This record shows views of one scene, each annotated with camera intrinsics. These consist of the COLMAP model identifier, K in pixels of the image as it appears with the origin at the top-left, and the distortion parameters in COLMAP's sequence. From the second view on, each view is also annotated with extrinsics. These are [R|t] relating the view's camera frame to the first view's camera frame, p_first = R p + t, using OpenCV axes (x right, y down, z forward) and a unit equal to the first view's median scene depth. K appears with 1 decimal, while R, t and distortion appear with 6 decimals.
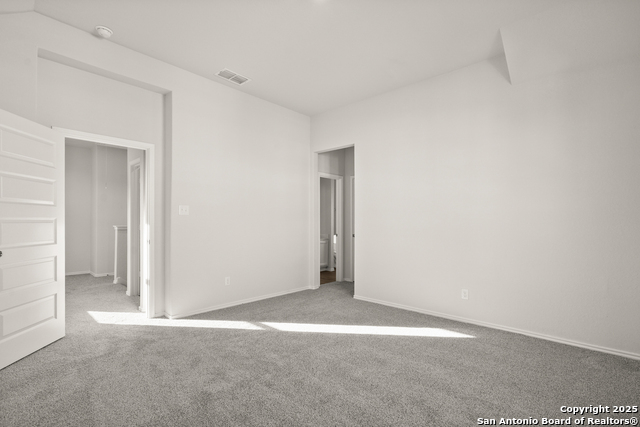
lens RADIAL K [[303.5, 0, 320.0], [0, 303.5, 213.5], [0, 0, 1]] dist [-0.000596, -0.000042]
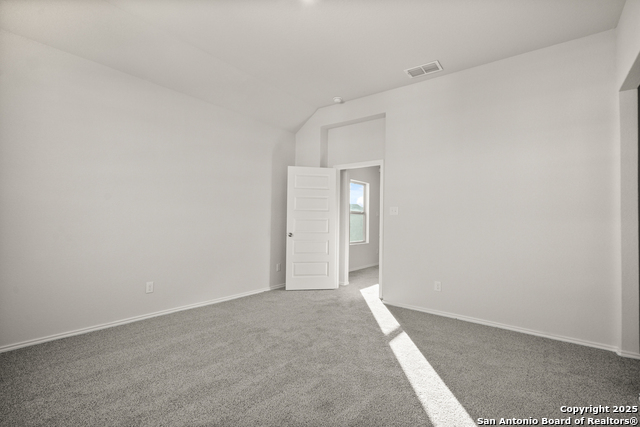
lens RADIAL K [[303.5, 0, 320.0], [0, 303.5, 213.5], [0, 0, 1]] dist [-0.000596, -0.000042]
pose [[0.078351, -0.016360, -0.996792, 0.746683], [0.008263, 0.999842, -0.015761, 0.013868], [0.996892, -0.007002, 0.078474, 0.715056]]
